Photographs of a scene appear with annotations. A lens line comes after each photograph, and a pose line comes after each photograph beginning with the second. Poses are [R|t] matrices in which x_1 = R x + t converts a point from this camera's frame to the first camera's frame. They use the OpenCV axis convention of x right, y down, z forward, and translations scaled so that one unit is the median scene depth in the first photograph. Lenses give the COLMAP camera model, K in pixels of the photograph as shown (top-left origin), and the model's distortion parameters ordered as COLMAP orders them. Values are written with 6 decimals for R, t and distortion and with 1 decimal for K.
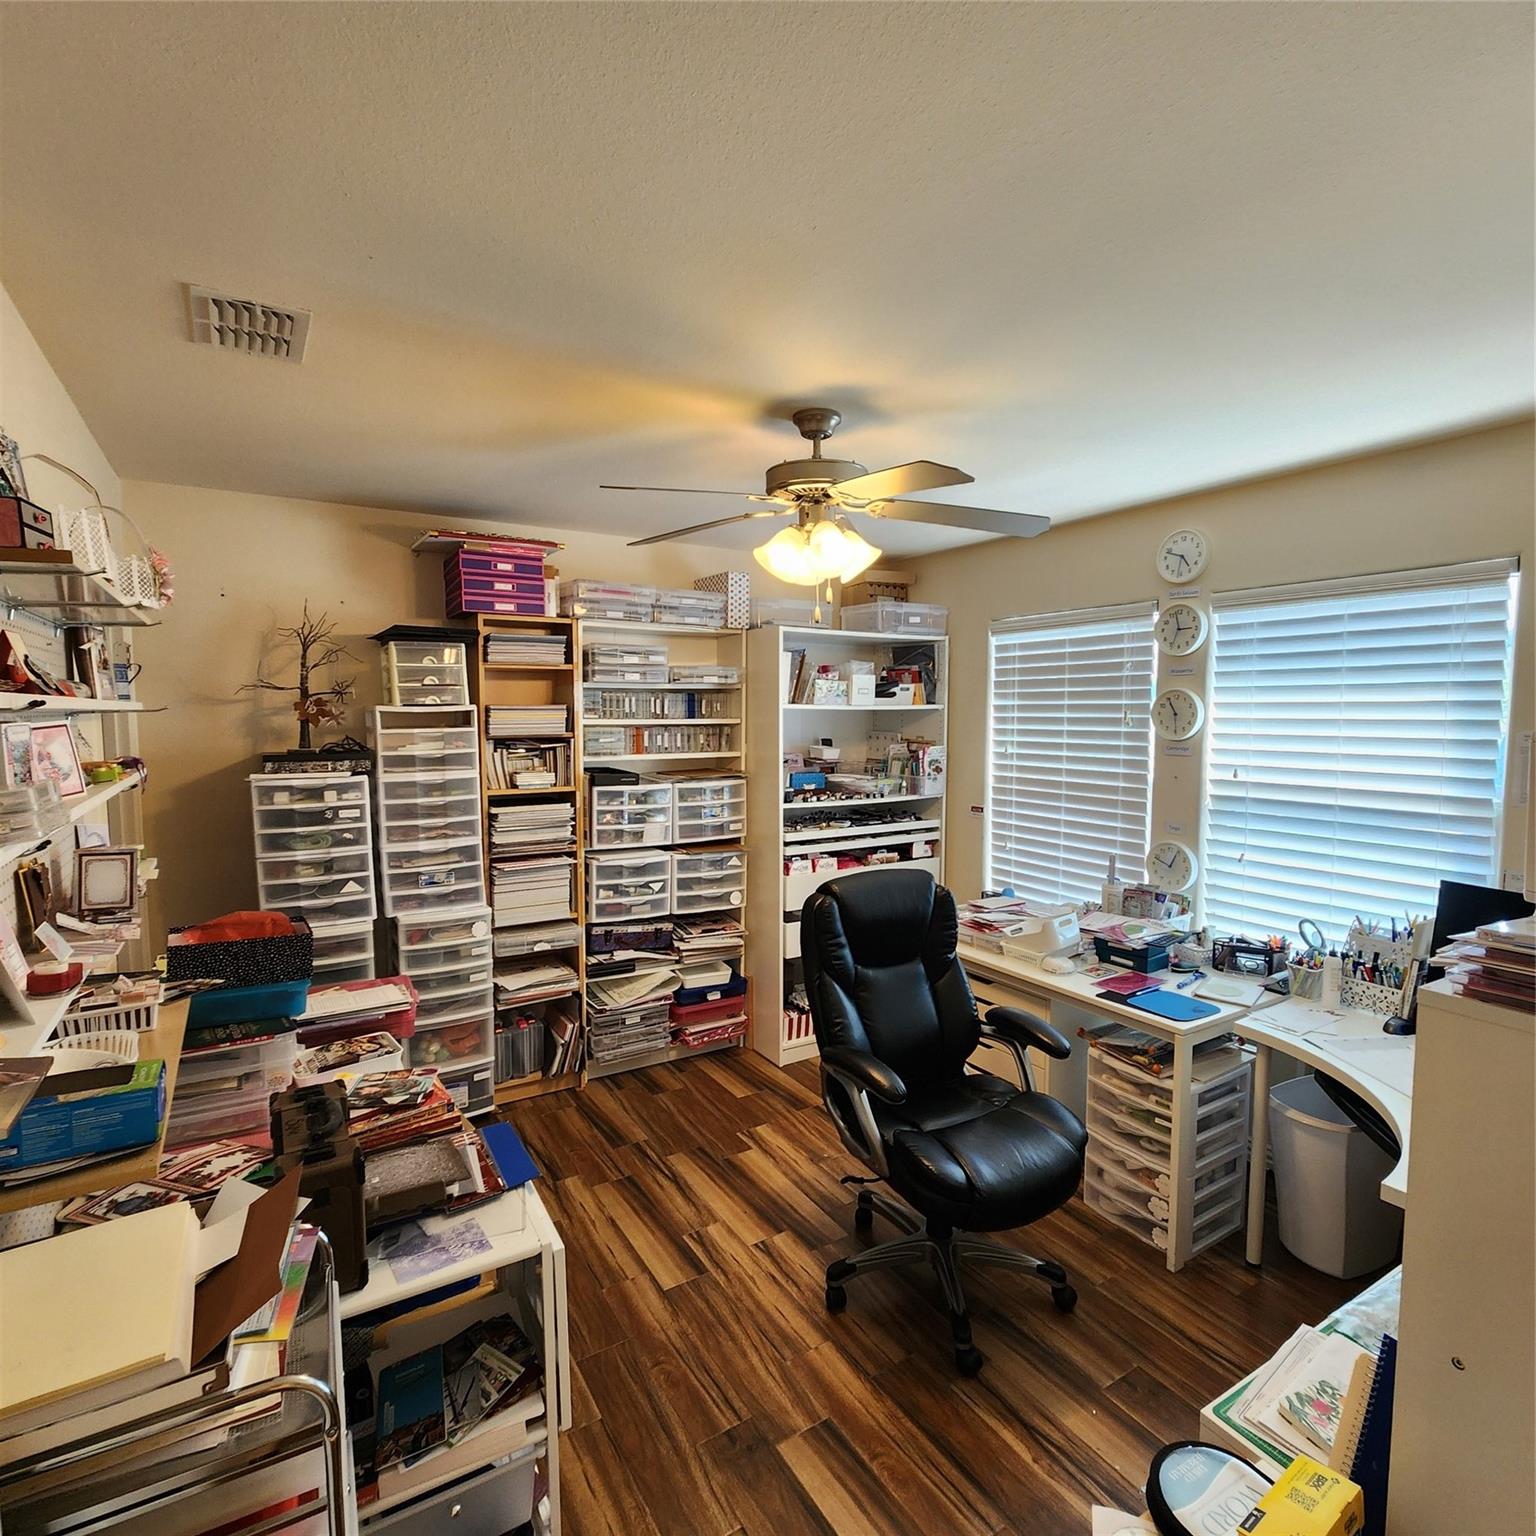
lens RADIAL K [[837.4, 0, 776.6], [0, 837.4, 767.5], [0, 0, 1]] dist [0.000824, -0.000948]
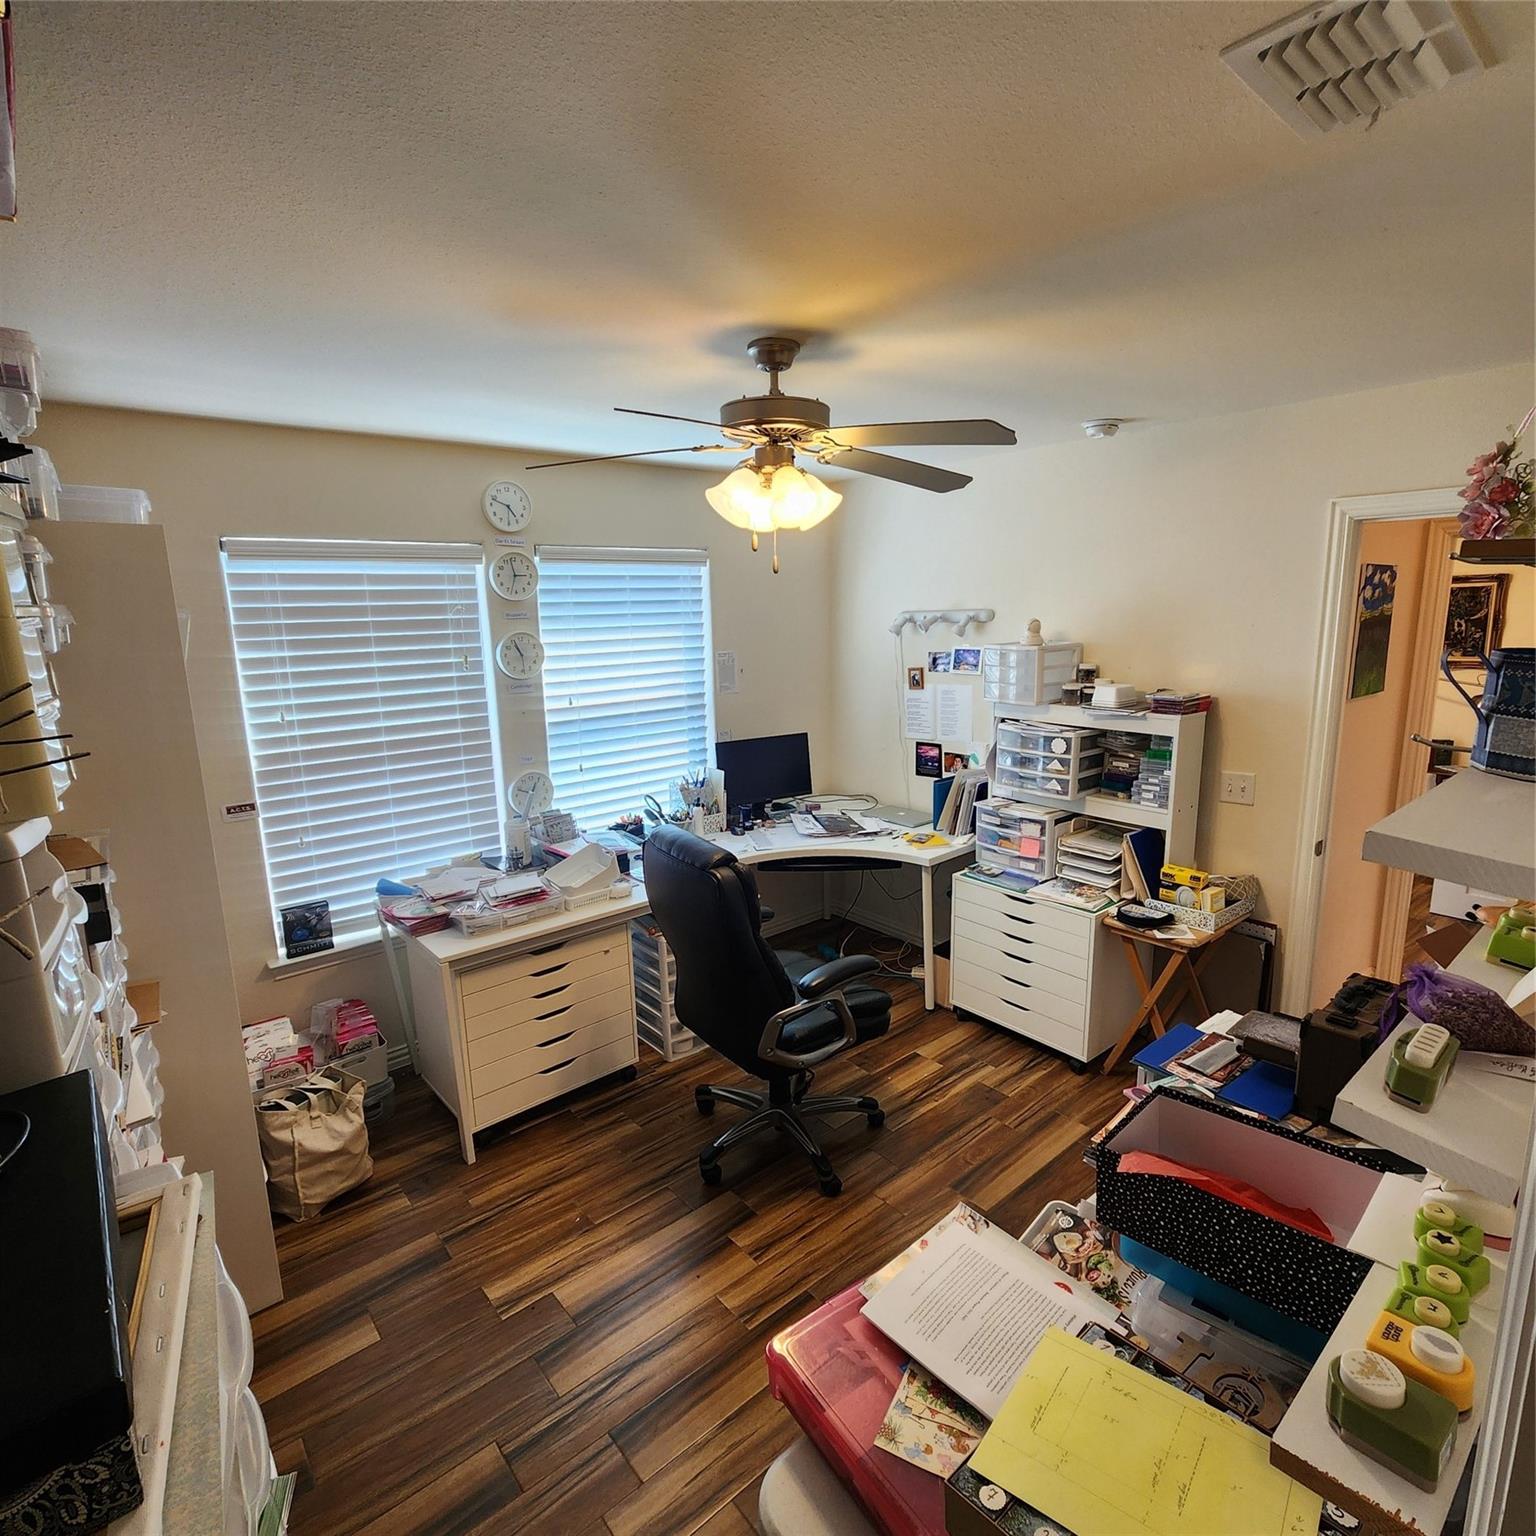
lens RADIAL K [[837.4, 0, 778.9], [0, 837.4, 771.5], [0, 0, 1]] dist [0.000824, -0.000948]
pose [[-0.164933, -0.193822, 0.967073, -0.660646], [0.088010, 0.973698, 0.210160, -0.115718], [-0.982370, 0.119774, -0.143536, 0.845415]]
